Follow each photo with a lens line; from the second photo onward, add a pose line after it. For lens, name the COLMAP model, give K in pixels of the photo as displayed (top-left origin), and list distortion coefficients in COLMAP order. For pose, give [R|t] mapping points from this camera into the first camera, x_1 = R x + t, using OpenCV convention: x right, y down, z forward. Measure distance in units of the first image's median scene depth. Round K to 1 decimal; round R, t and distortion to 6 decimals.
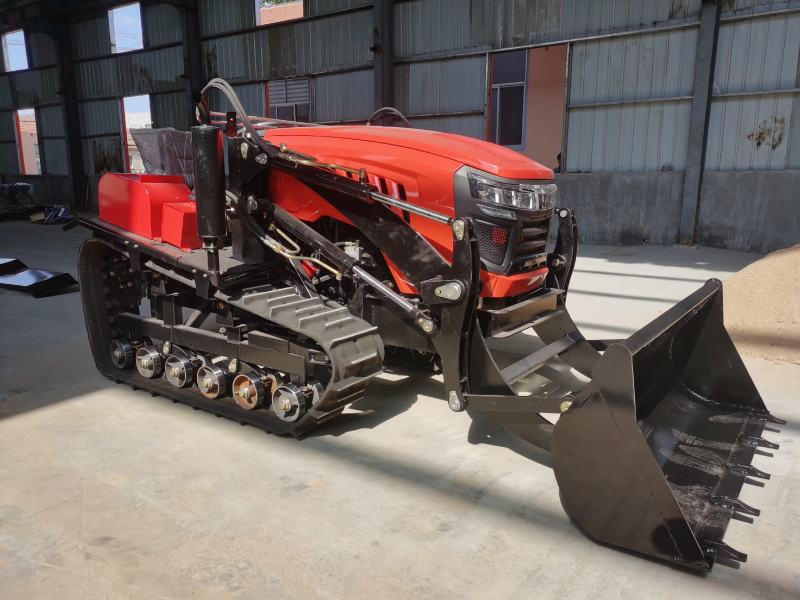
lens RADIAL K [[623.7, 0, 399.8], [0, 623.7, 303.1], [0, 0, 1]] dist [0.031352, -0.015560]
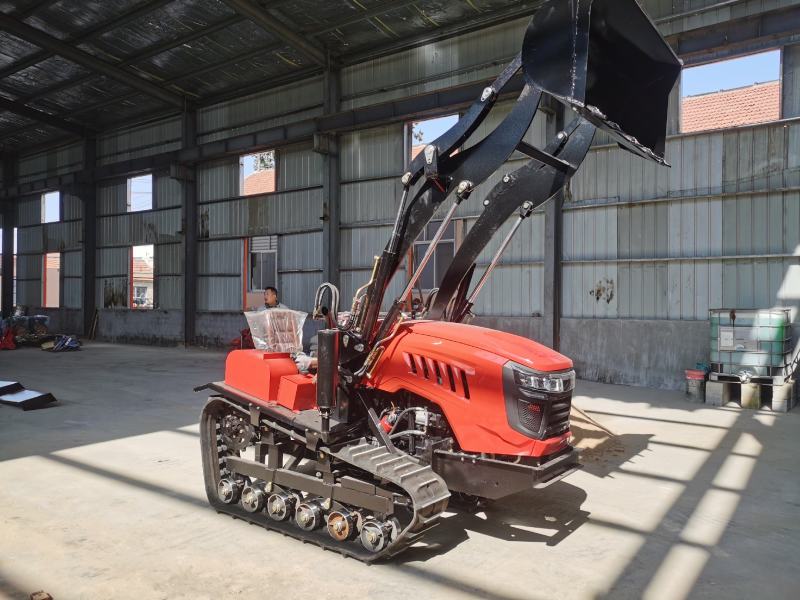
lens RADIAL K [[623.7, 0, 401.9], [0, 623.7, 298.9], [0, 0, 1]] dist [0.031352, -0.015560]
pose [[0.999687, 0.007917, -0.023744, 0.131329], [-0.012547, 0.979370, -0.201684, 0.008994], [0.021657, 0.201918, 0.979163, -0.181610]]
